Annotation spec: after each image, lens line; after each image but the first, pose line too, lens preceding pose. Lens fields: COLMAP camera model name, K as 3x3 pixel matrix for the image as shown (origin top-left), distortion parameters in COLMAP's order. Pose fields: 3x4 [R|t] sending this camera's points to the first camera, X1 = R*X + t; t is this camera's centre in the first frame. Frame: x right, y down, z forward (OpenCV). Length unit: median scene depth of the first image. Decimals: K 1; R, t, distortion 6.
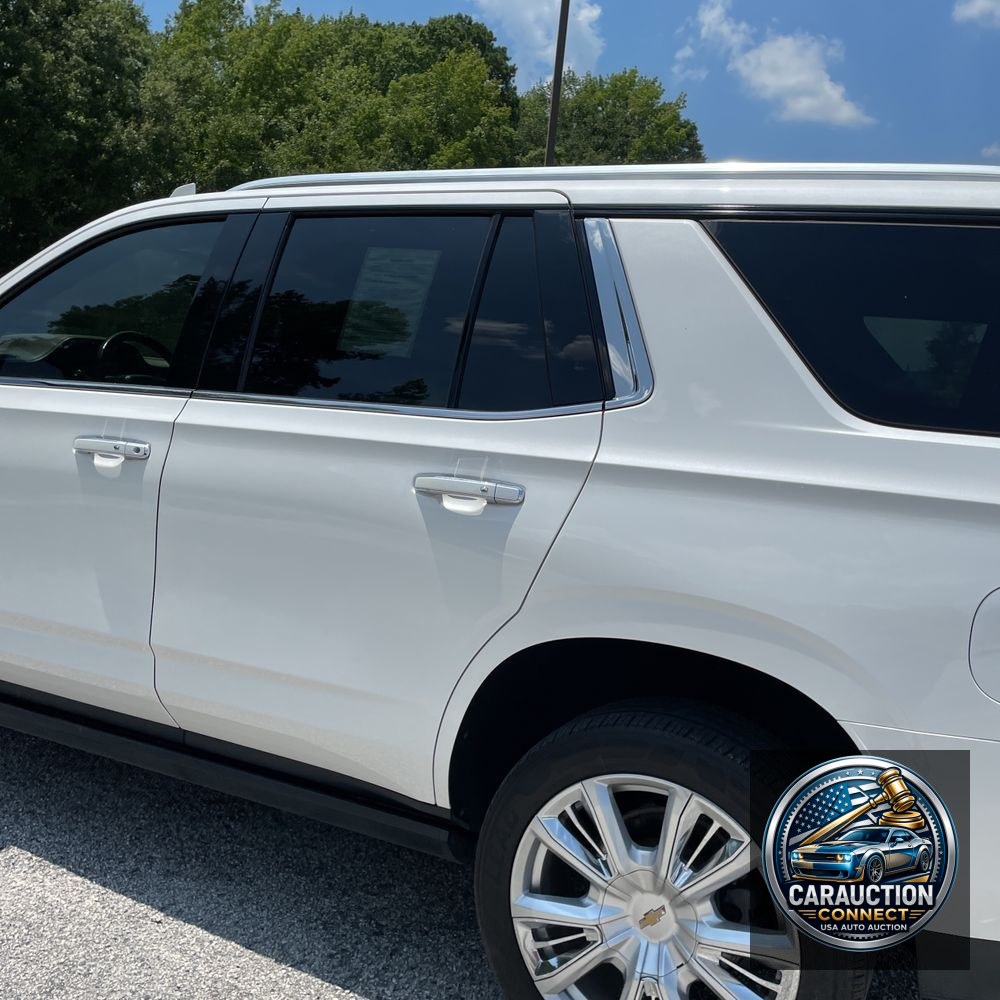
lens RADIAL K [[1016.3, 0, 508.1], [0, 1016.3, 499.8], [0, 0, 1]] dist [0.096404, -0.134957]
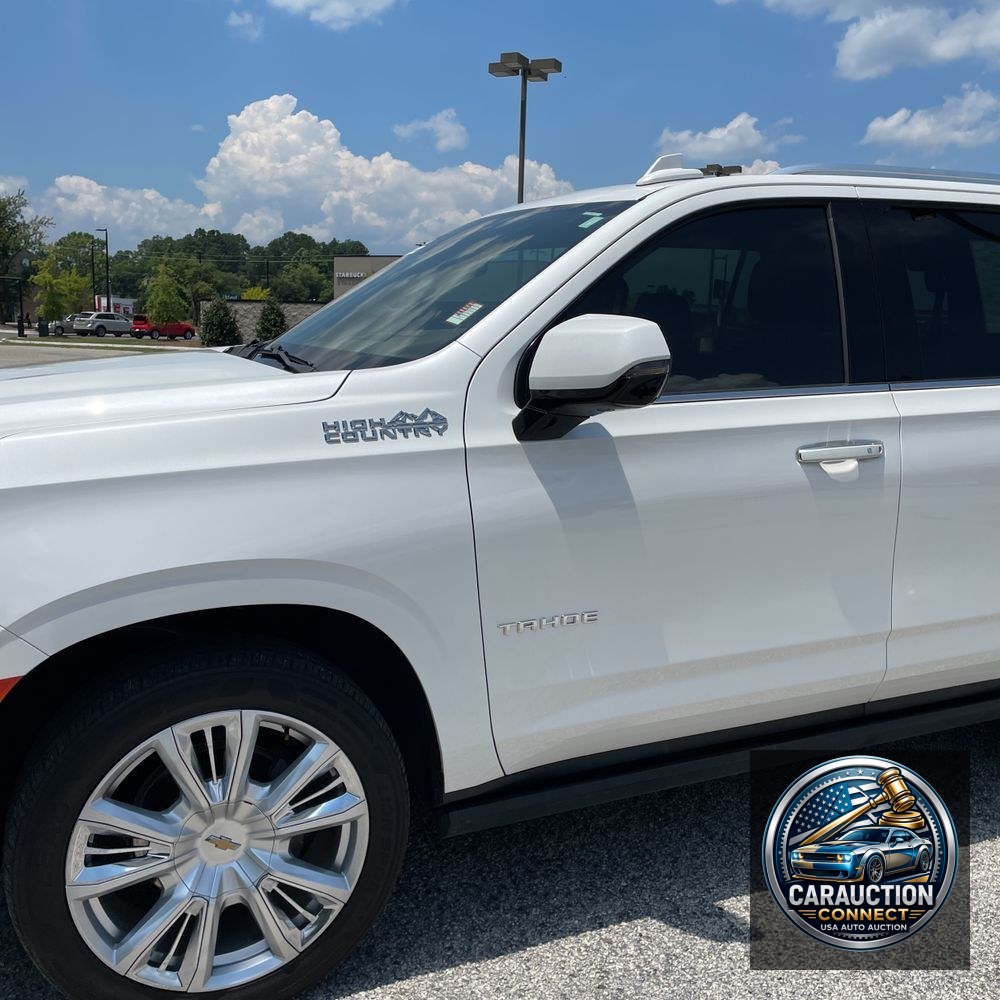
lens RADIAL K [[1016.3, 0, 508.1], [0, 1016.3, 499.8], [0, 0, 1]] dist [0.096404, -0.134957]
pose [[0.629824, -0.208191, 0.748317, -0.098042], [0.121032, 0.977947, 0.170209, -0.015644], [-0.767250, -0.016631, 0.641132, 0.045609]]
